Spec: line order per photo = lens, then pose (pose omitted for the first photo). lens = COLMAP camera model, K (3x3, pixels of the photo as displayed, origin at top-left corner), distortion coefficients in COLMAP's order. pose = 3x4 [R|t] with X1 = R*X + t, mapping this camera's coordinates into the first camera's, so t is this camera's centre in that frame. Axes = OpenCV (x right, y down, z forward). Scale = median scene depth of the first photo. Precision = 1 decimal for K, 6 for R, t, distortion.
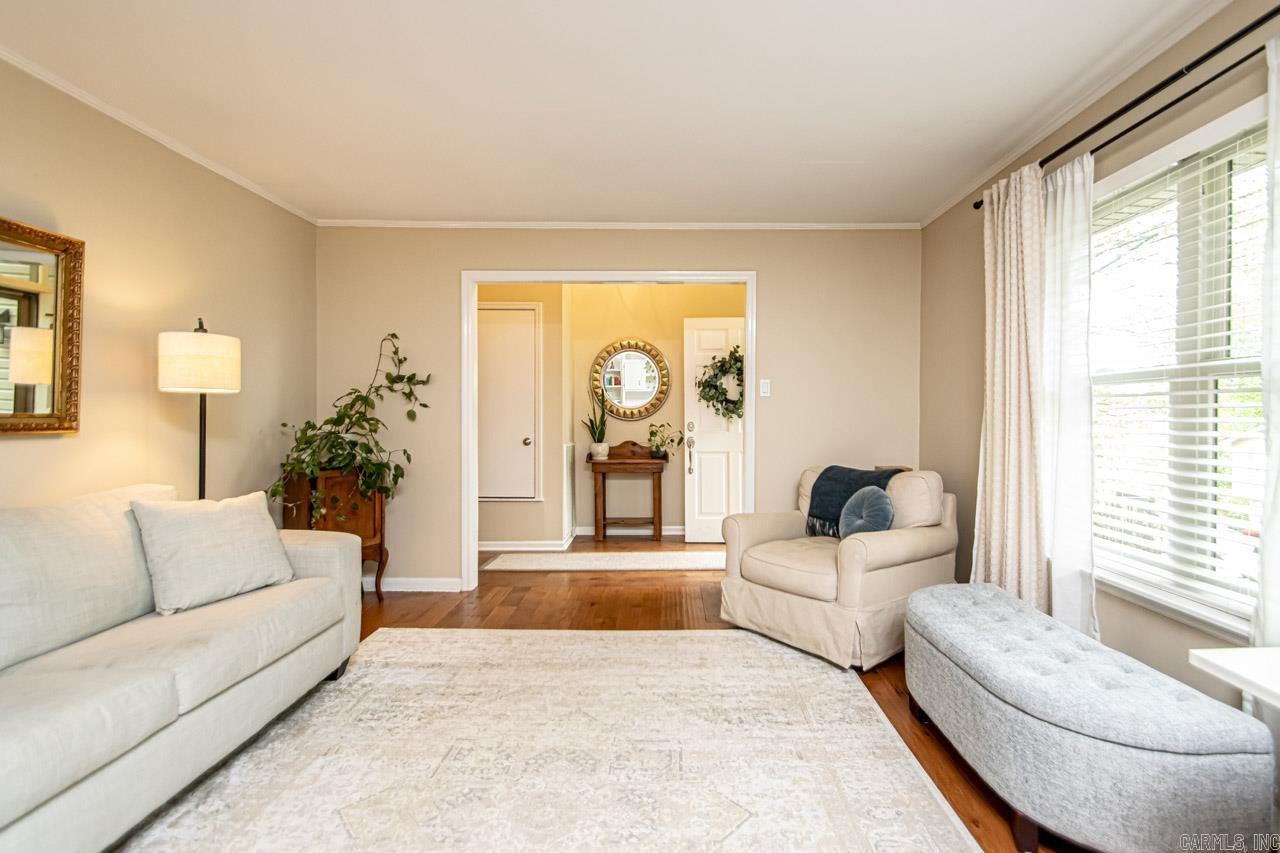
lens RADIAL K [[722.3, 0, 639.3], [0, 722.3, 431.1], [0, 0, 1]] dist [0.001769, -0.000601]
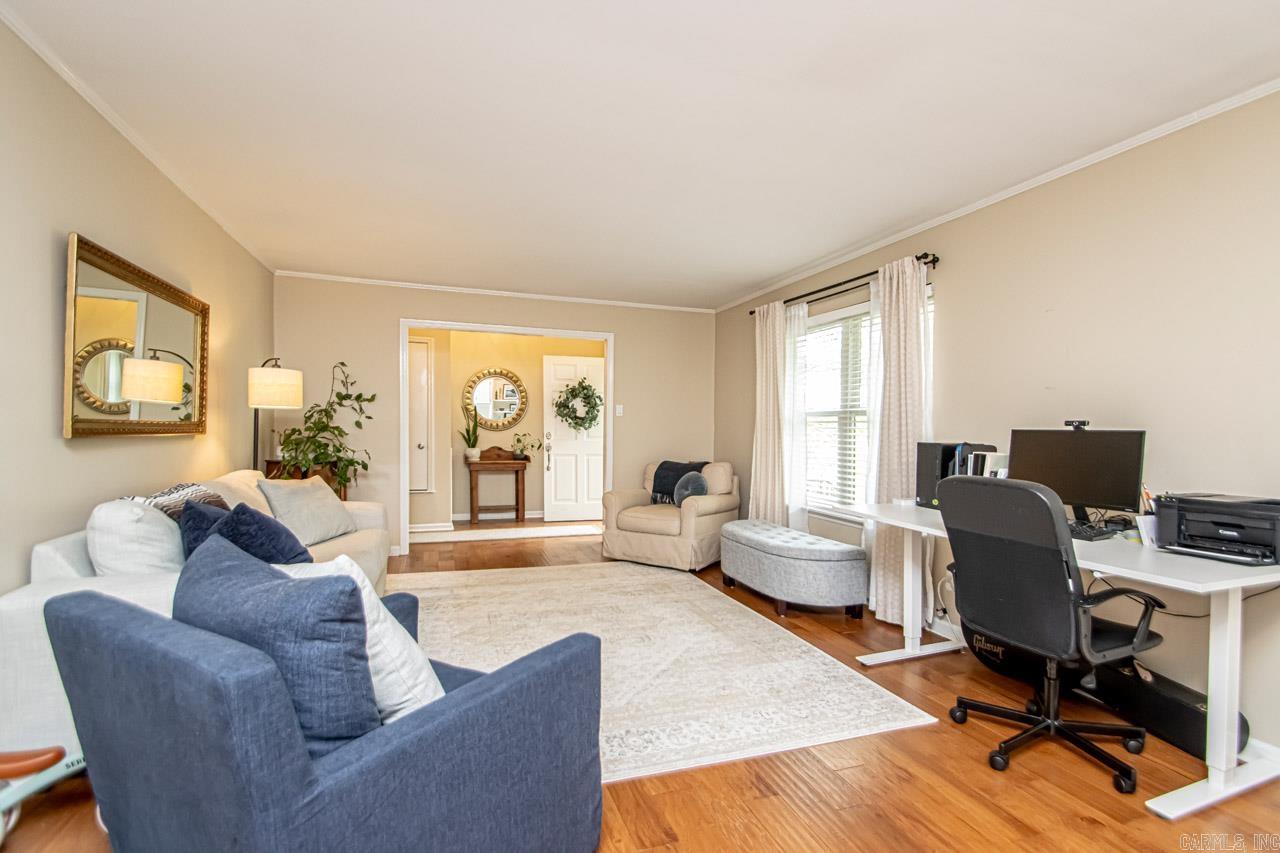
lens RADIAL K [[593.0, 0, 650.9], [0, 593.0, 423.4], [0, 0, 1]] dist [0.018151, -0.019287]
pose [[0.956140, 0.016393, 0.292451, -0.130021], [-0.007896, 0.999512, -0.030211, 0.004533], [-0.292804, 0.026577, 0.955803, -0.215600]]
